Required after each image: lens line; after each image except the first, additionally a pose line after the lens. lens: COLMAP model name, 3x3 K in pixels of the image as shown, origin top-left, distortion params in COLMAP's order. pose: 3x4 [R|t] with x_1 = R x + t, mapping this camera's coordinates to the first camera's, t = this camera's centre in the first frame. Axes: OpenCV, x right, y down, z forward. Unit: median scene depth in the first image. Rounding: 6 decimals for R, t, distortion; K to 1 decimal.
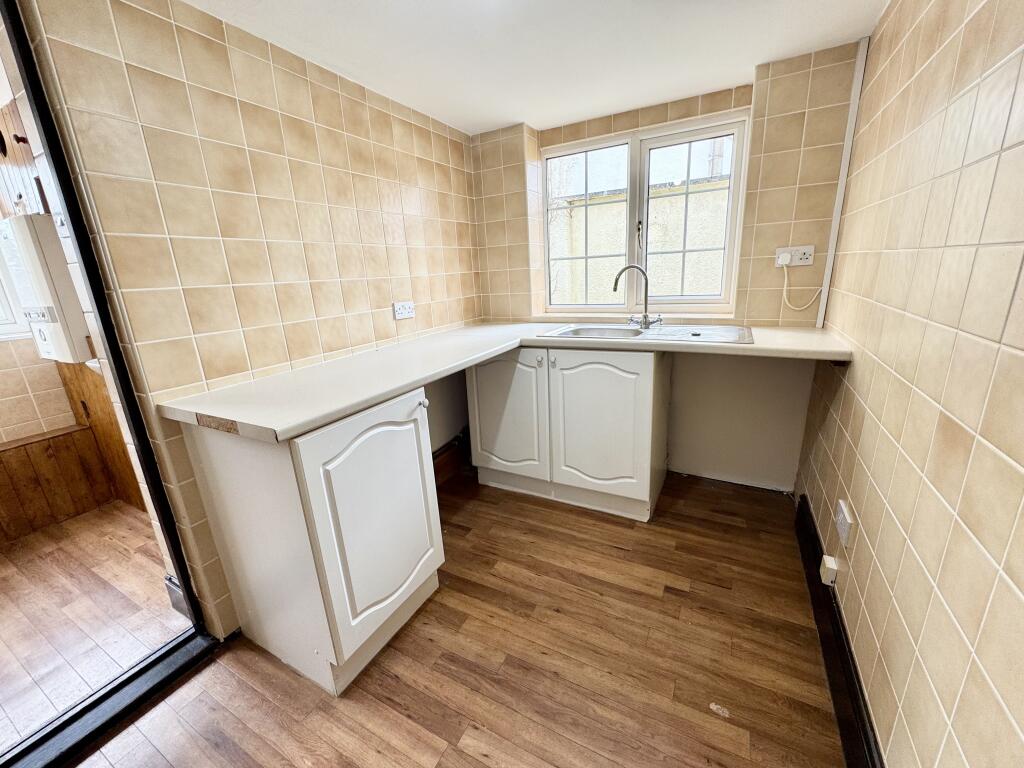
lens RADIAL K [[409.7, 0, 512.0], [0, 409.7, 384.0], [0, 0, 1]] dist [0.001595, 0.000471]
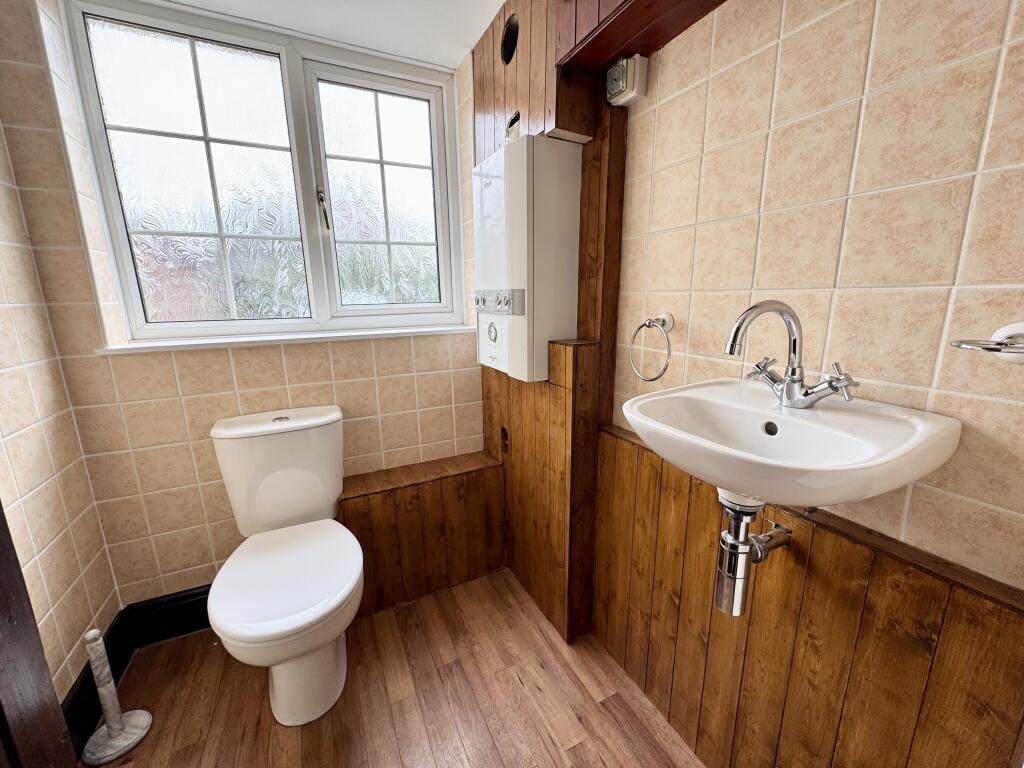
lens RADIAL K [[409.7, 0, 512.0], [0, 409.7, 384.0], [0, 0, 1]] dist [0.001595, 0.000471]
pose [[0.814137, 0.160515, -0.558047, -0.682165], [-0.179429, 0.983544, 0.021134, -0.051431], [0.552256, 0.082924, 0.829540, 0.438108]]
